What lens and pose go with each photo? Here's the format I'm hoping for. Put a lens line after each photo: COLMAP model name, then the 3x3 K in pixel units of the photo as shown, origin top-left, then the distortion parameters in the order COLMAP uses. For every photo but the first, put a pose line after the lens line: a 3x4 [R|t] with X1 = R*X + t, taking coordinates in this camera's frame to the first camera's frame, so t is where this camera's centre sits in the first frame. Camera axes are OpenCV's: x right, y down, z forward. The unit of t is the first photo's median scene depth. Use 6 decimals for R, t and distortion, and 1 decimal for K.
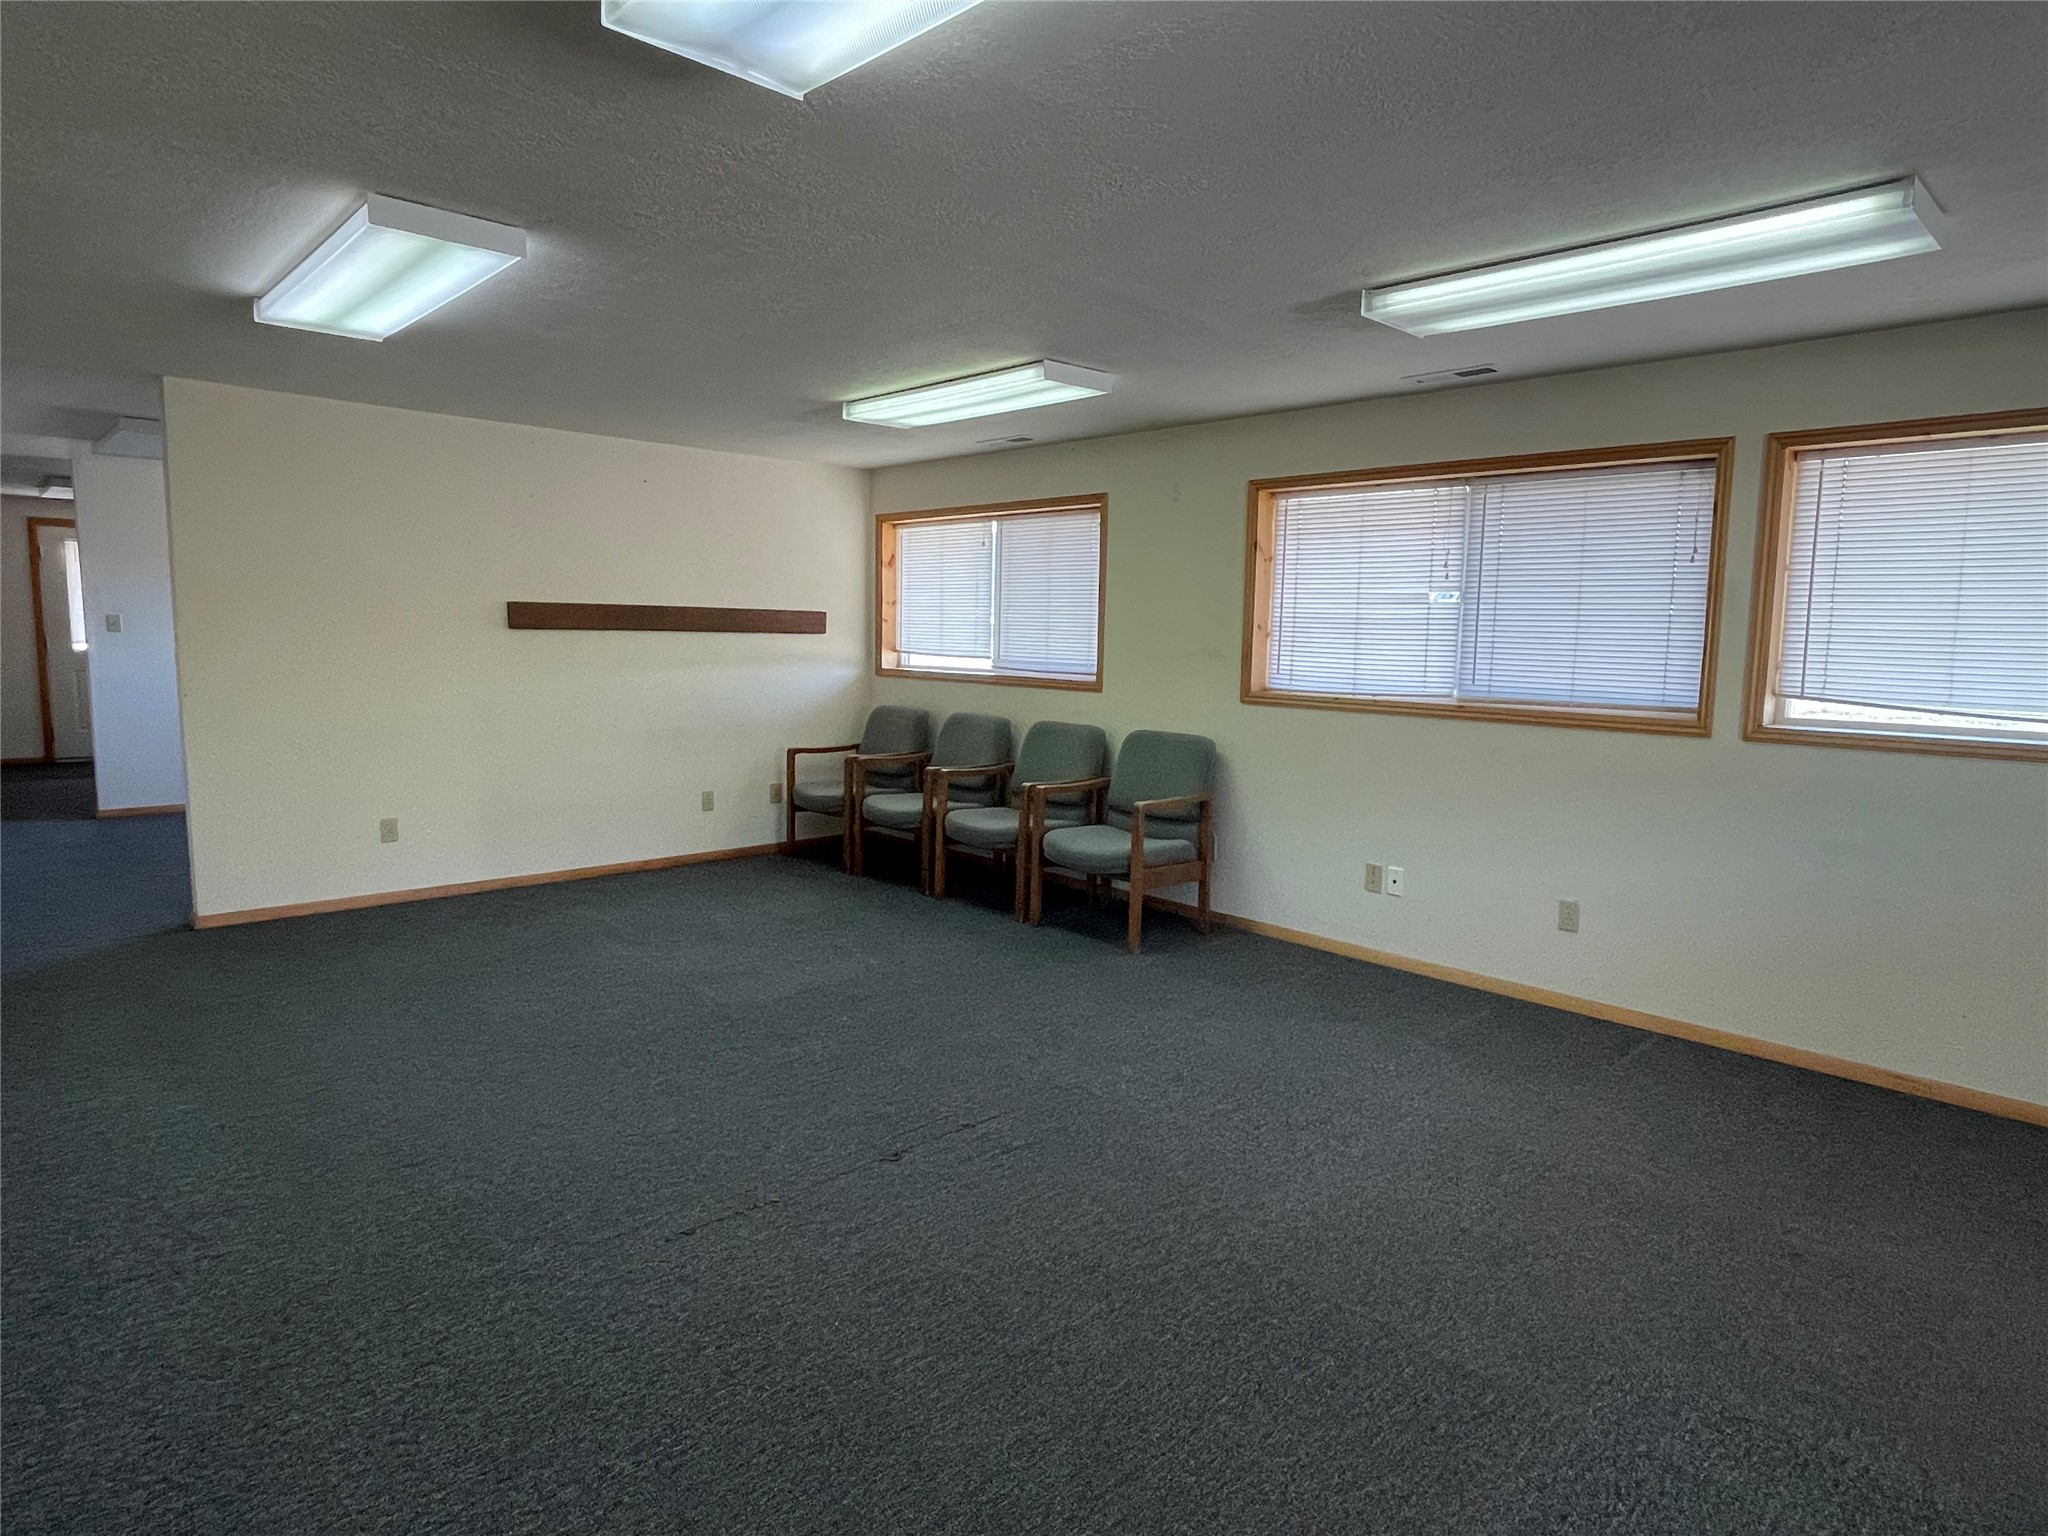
lens RADIAL K [[1134.2, 0, 1024.0], [0, 1134.2, 768.0], [0, 0, 1]] dist [-0.053204, 0.001343]
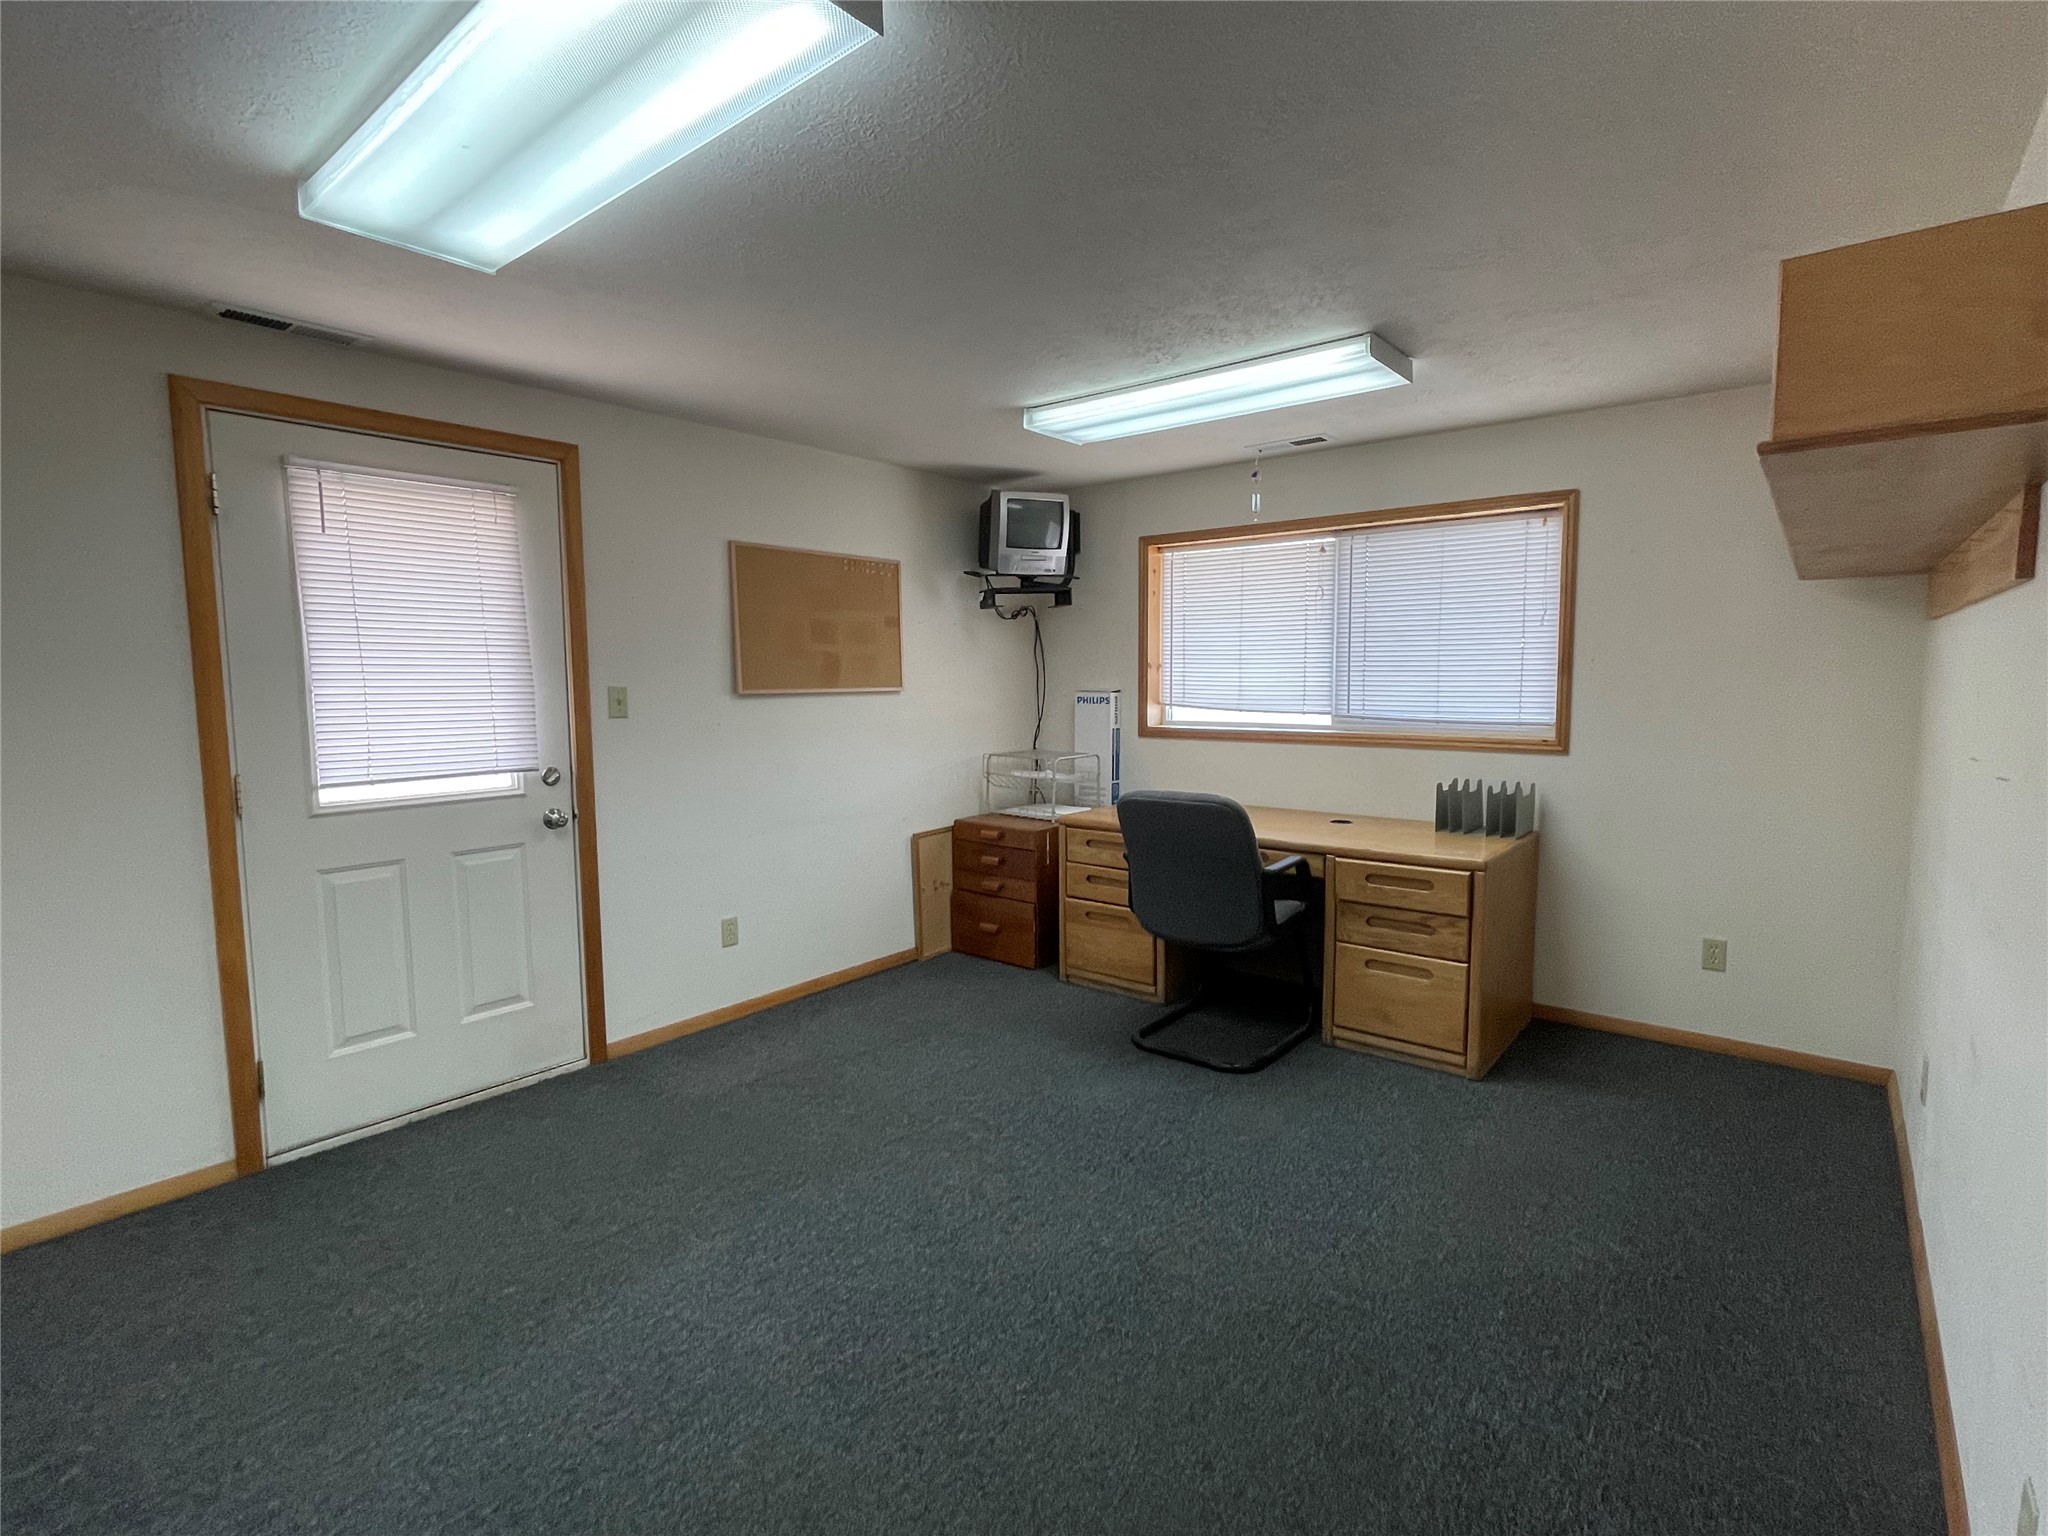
lens RADIAL K [[997.3, 0, 1024.0], [0, 997.3, 768.0], [0, 0, 1]] dist [-0.002689, -0.000806]
pose [[0.992768, -0.034084, 0.115111, -0.254617], [0.037142, 0.999009, -0.024528, -0.038468], [-0.114161, 0.028626, 0.993050, 0.269763]]
